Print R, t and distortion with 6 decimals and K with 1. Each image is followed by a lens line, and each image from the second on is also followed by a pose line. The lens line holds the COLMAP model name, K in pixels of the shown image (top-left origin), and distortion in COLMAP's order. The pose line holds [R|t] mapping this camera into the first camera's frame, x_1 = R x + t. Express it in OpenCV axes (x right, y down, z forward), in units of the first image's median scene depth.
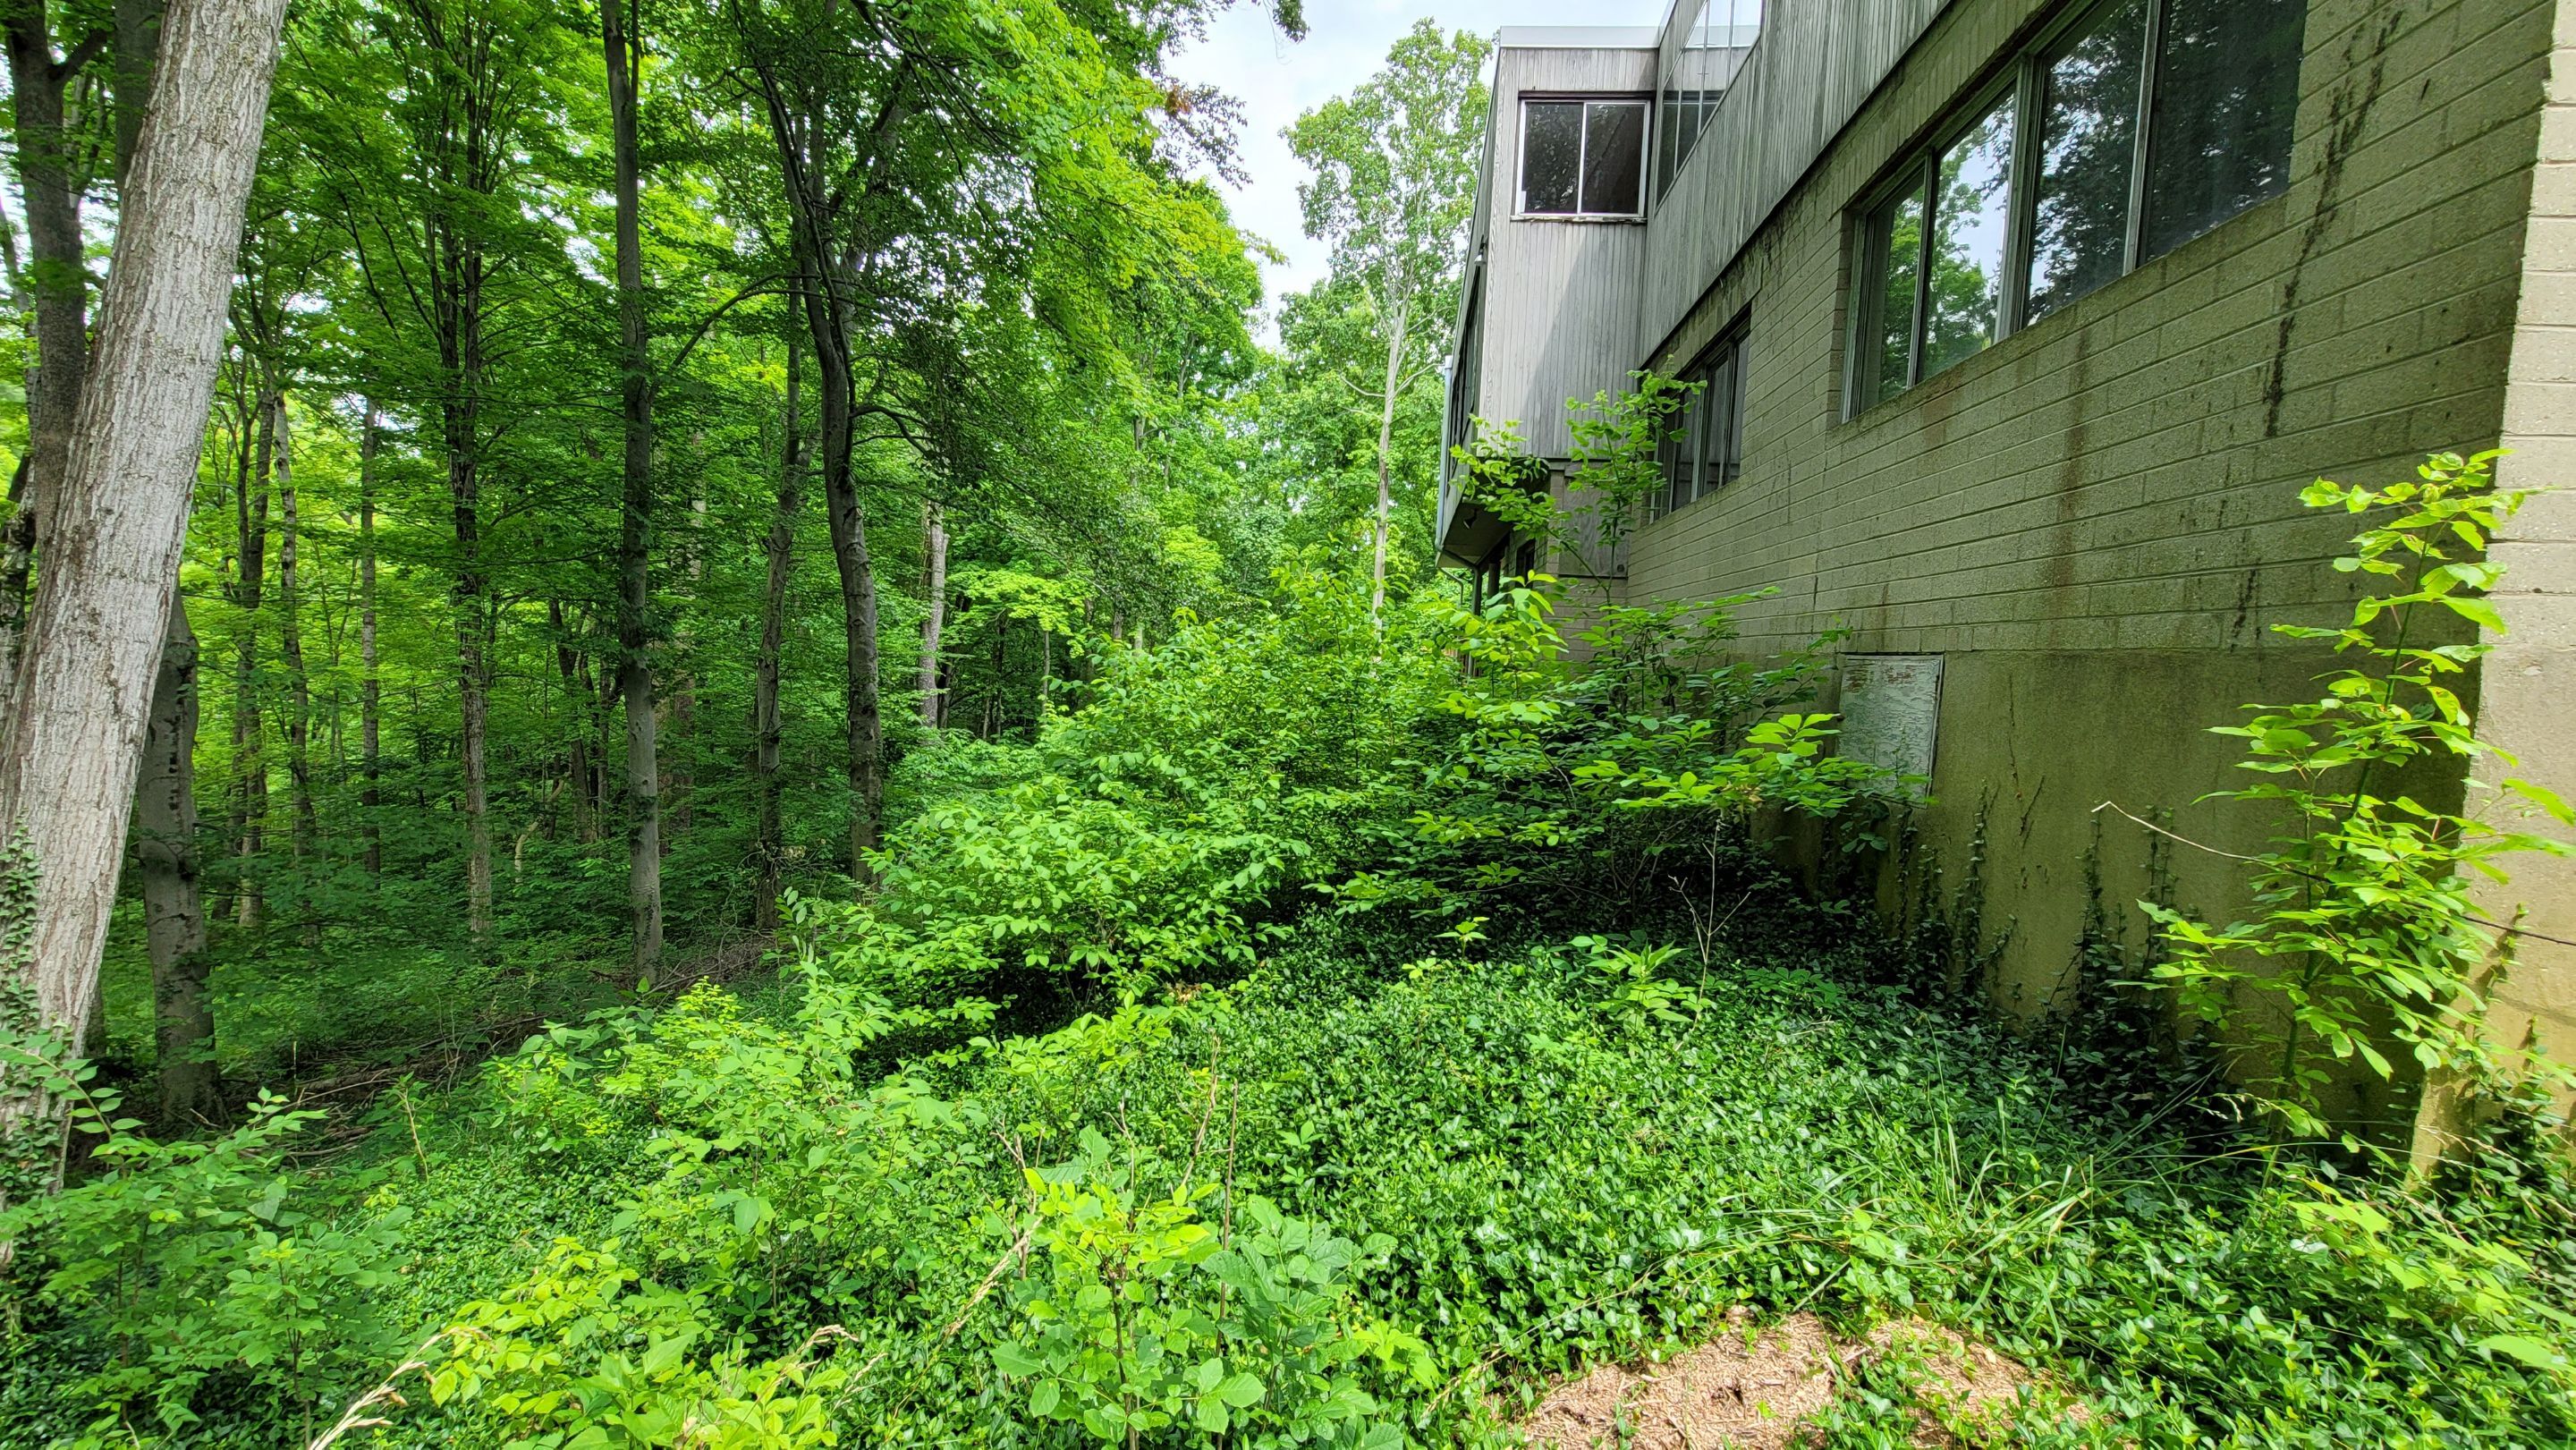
lens RADIAL K [[1056.9, 0, 1288.0], [0, 1056.9, 725.0], [0, 0, 1]] dist [0.000115, 0.000087]
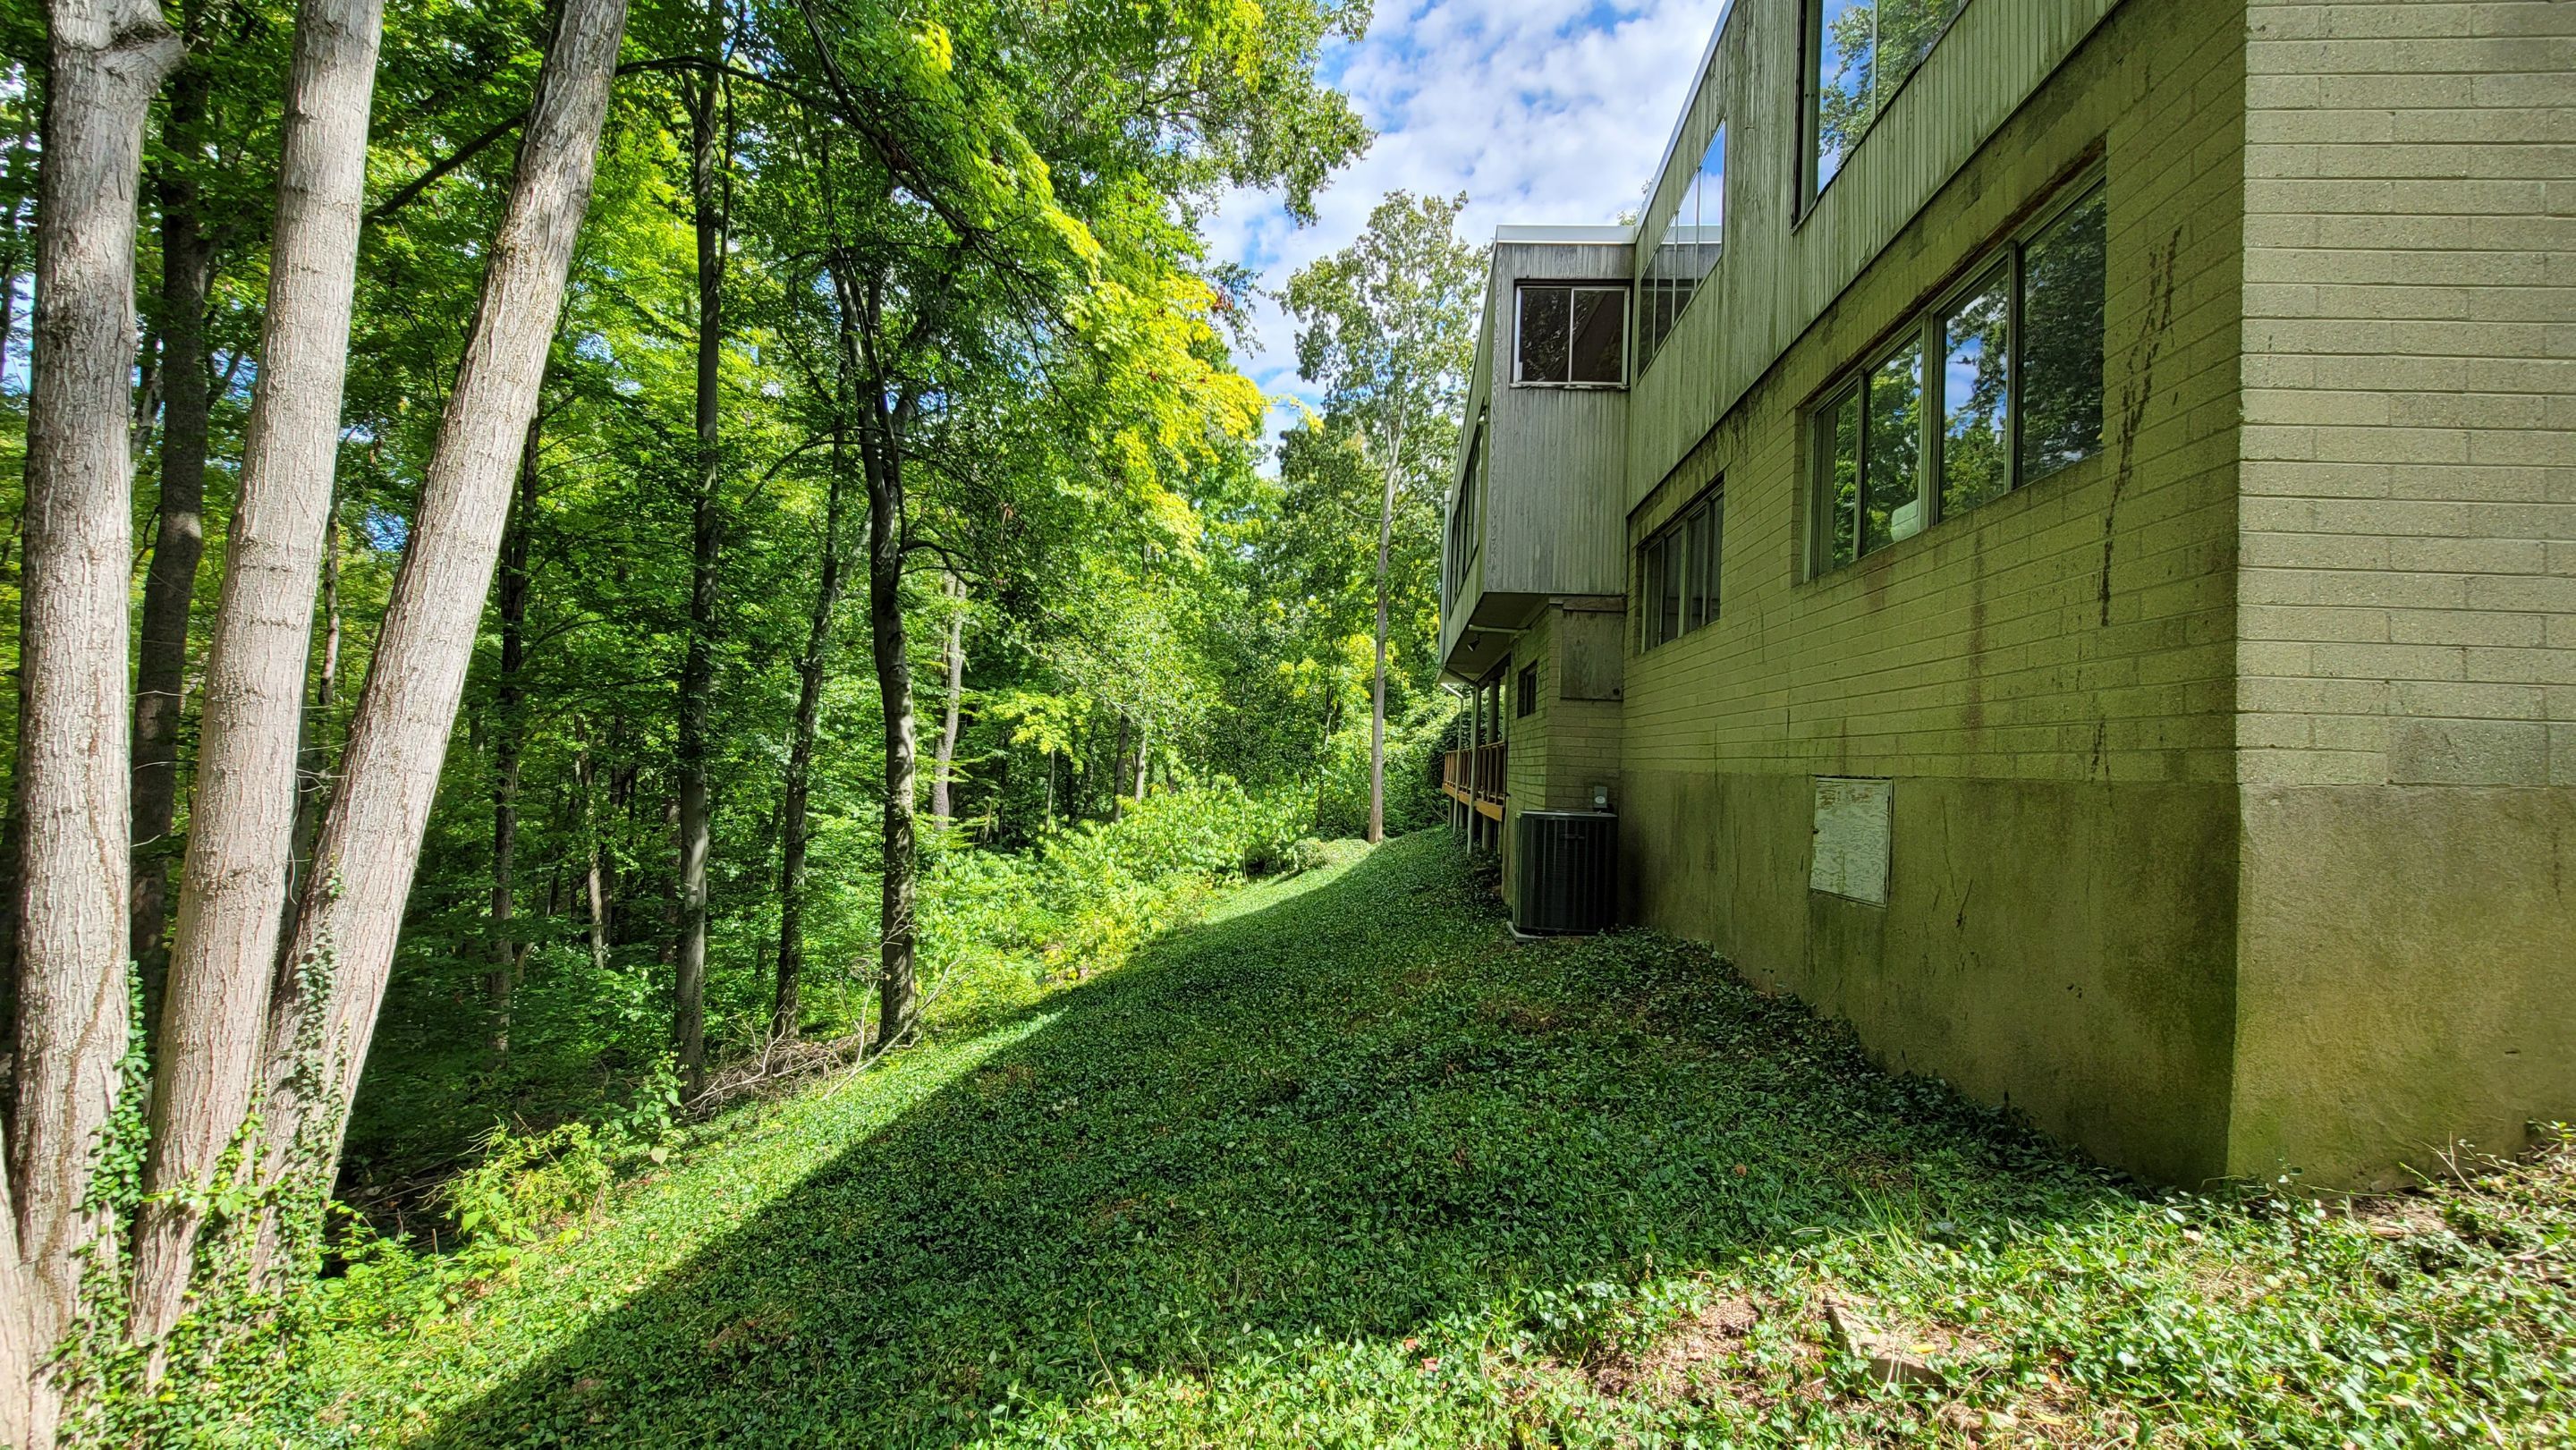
lens RADIAL K [[1056.9, 0, 1288.0], [0, 1056.9, 725.0], [0, 0, 1]] dist [0.000115, 0.000087]
pose [[0.999978, -0.001997, 0.006362, -0.049997], [0.002641, 0.994691, -0.102872, -0.003079], [-0.006123, 0.102887, 0.994674, -0.126800]]
